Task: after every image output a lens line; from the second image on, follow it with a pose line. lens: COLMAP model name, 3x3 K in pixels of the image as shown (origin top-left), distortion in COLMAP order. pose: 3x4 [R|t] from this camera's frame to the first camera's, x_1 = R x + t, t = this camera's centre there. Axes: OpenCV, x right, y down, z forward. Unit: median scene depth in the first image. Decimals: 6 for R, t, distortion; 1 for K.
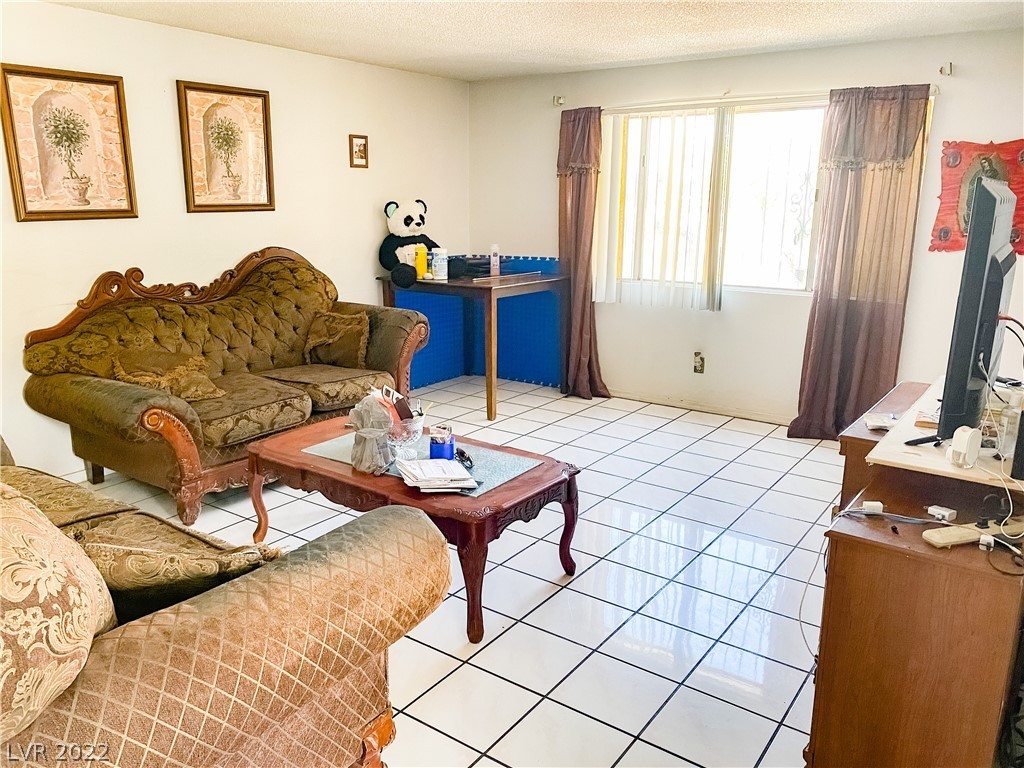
lens RADIAL K [[778.9, 0, 512.8], [0, 778.9, 382.9], [0, 0, 1]] dist [-0.003936, 0.005924]
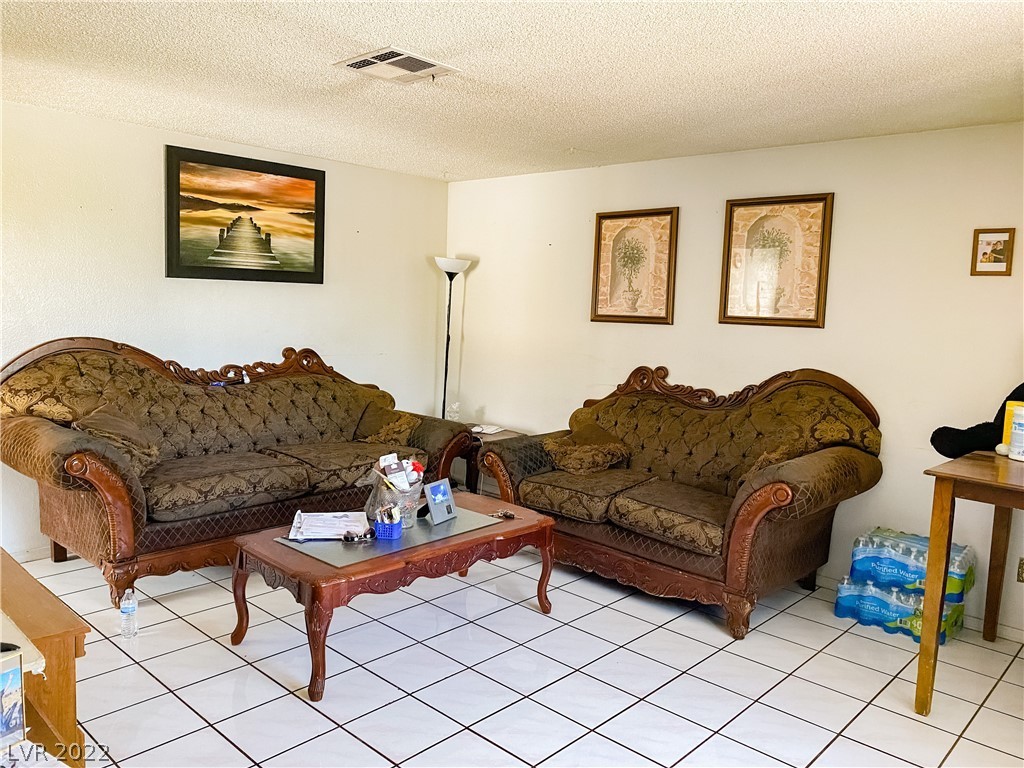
lens RADIAL K [[778.9, 0, 511.5], [0, 778.9, 384.2], [0, 0, 1]] dist [-0.003936, 0.005924]
pose [[-0.122894, 0.125948, -0.984395, 0.719557], [-0.244306, 0.957550, 0.153013, -0.258271], [0.961879, 0.259298, -0.086907, 0.938899]]
